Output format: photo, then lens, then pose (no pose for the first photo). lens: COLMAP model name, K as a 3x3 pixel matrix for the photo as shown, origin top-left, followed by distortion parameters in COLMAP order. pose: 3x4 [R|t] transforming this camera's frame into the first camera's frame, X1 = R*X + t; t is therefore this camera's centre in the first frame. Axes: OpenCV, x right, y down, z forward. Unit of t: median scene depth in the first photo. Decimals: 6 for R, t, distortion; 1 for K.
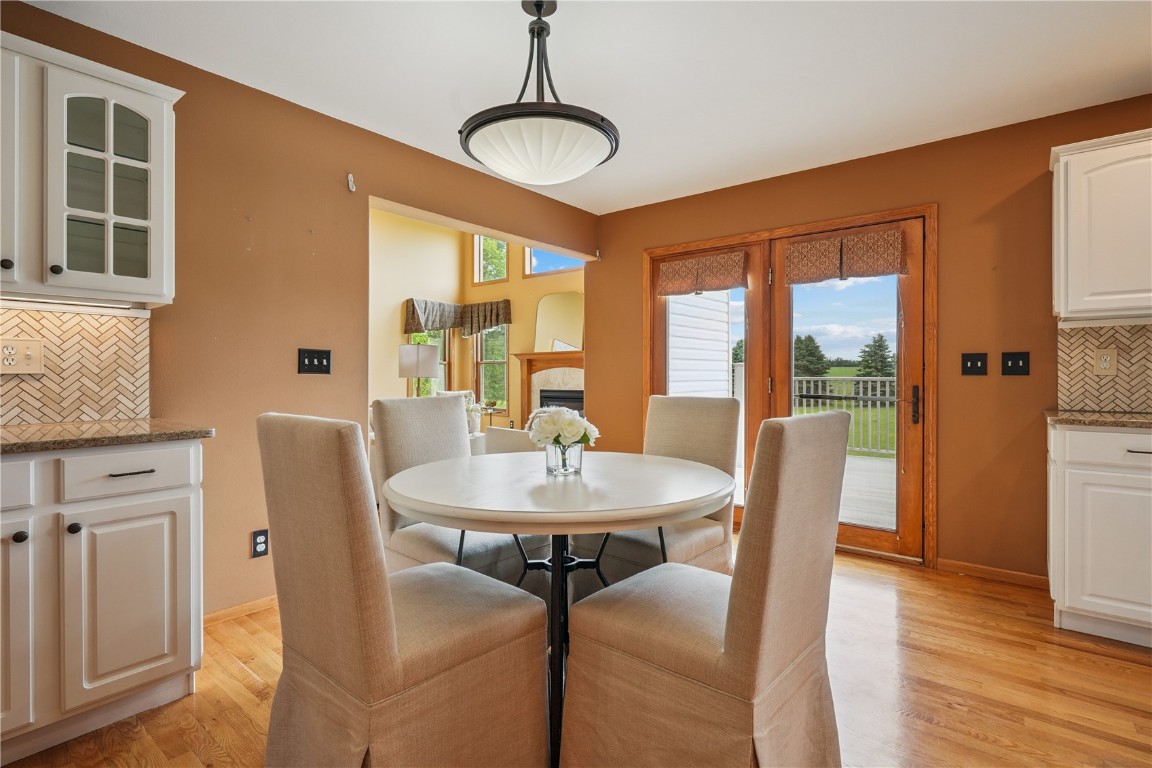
lens RADIAL K [[557.8, 0, 593.6], [0, 557.8, 375.9], [0, 0, 1]] dist [-0.007766, 0.003416]
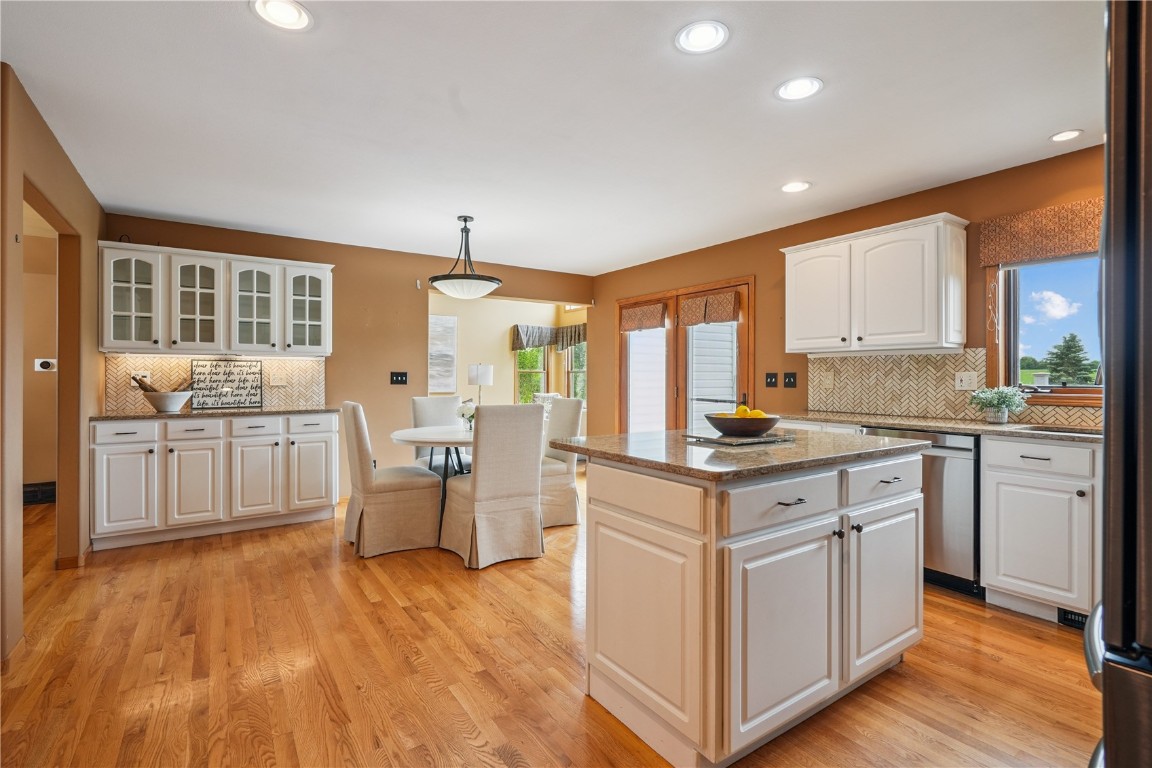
lens RADIAL K [[555.2, 0, 600.7], [0, 555.2, 379.4], [0, 0, 1]] dist [0.000158, -0.000367]
pose [[0.956799, 0.003558, -0.290730, 0.758389], [-0.002925, 0.999992, 0.002611, -0.028672], [0.290737, -0.001648, 0.956802, -0.680396]]
